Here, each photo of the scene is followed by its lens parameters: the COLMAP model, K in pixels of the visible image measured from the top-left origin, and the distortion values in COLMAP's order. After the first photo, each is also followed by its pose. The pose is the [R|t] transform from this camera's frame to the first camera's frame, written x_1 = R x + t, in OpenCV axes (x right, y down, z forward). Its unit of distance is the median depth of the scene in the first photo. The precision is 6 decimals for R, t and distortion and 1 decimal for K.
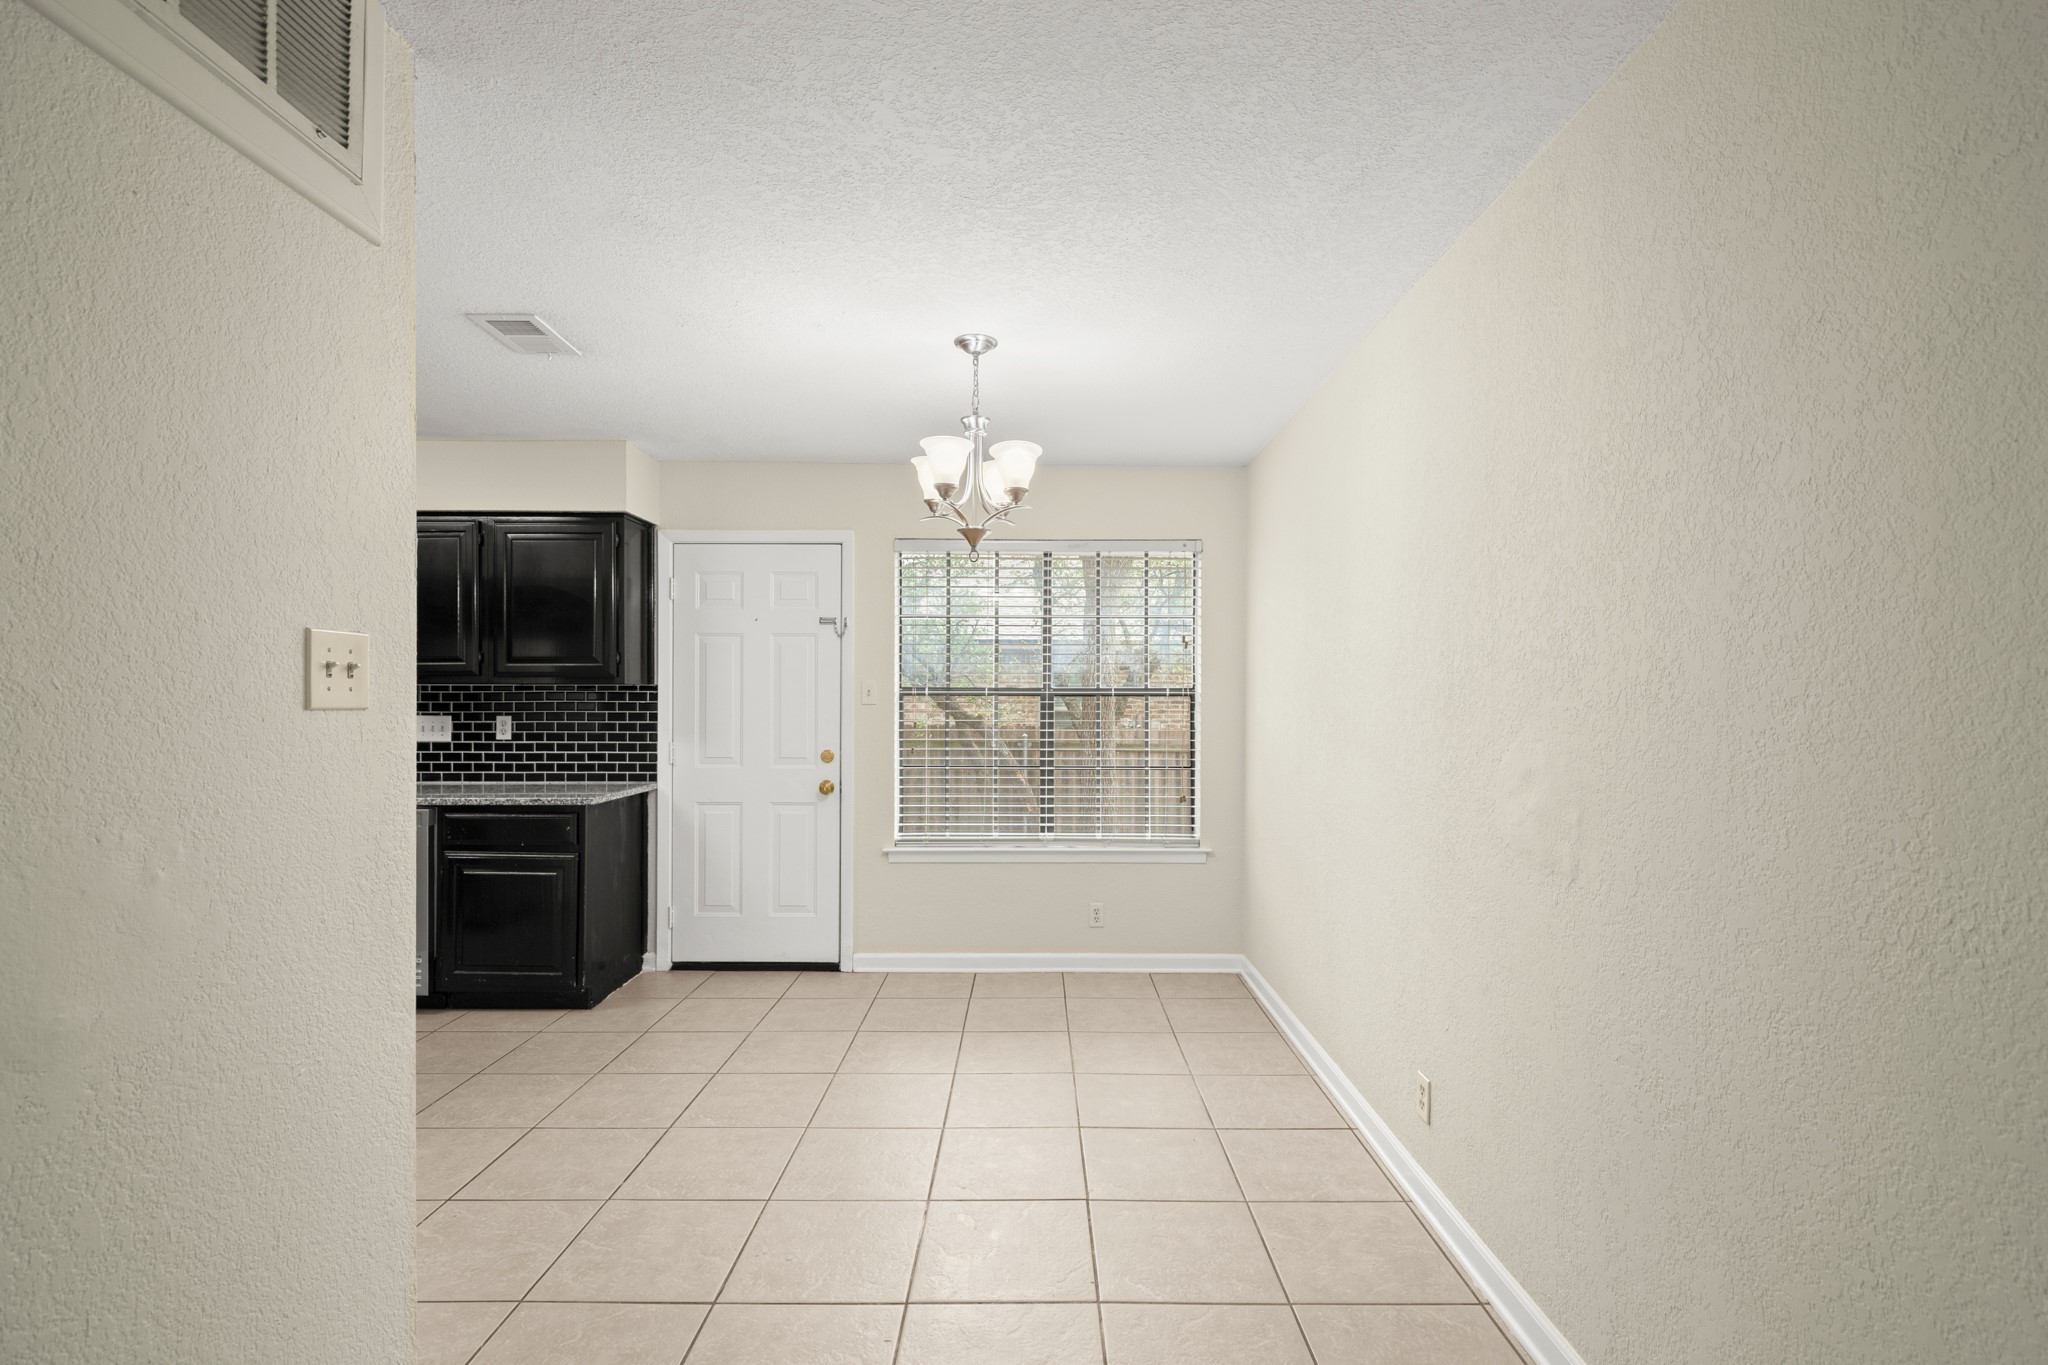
lens RADIAL K [[940.5, 0, 1025.6], [0, 940.5, 682.6], [0, 0, 1]] dist [0.001574, -0.000053]
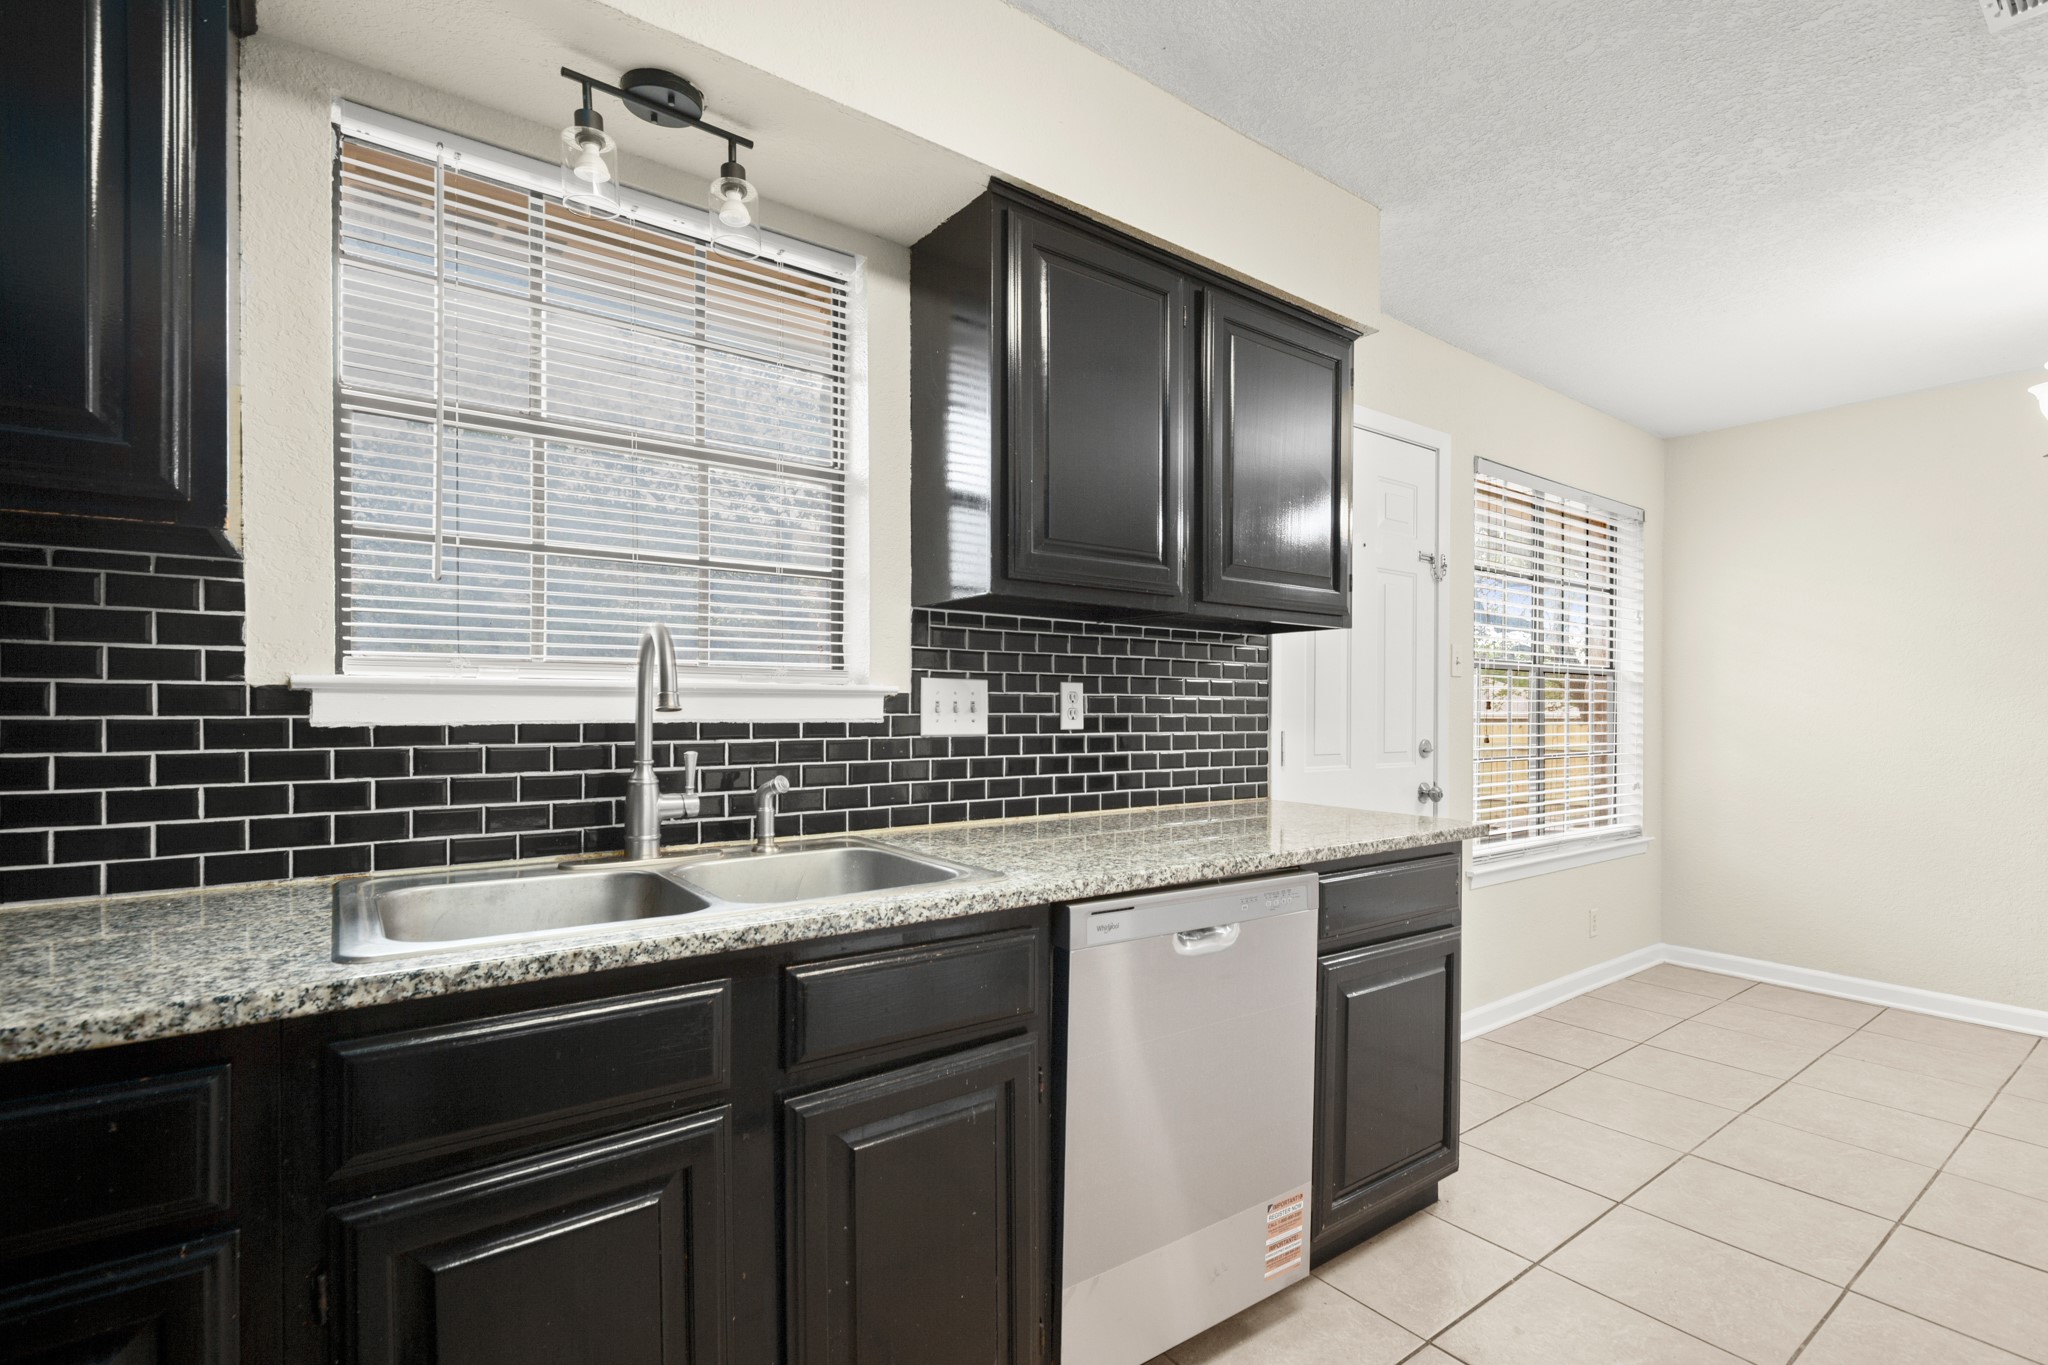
lens RADIAL K [[940.5, 0, 1023.7], [0, 940.5, 702.7], [0, 0, 1]] dist [0.001574, -0.000053]
pose [[0.801063, 0.007779, 0.598530, -0.874831], [-0.014631, 0.999871, 0.006587, 0.043245], [-0.598401, -0.014034, 0.801074, 0.613920]]
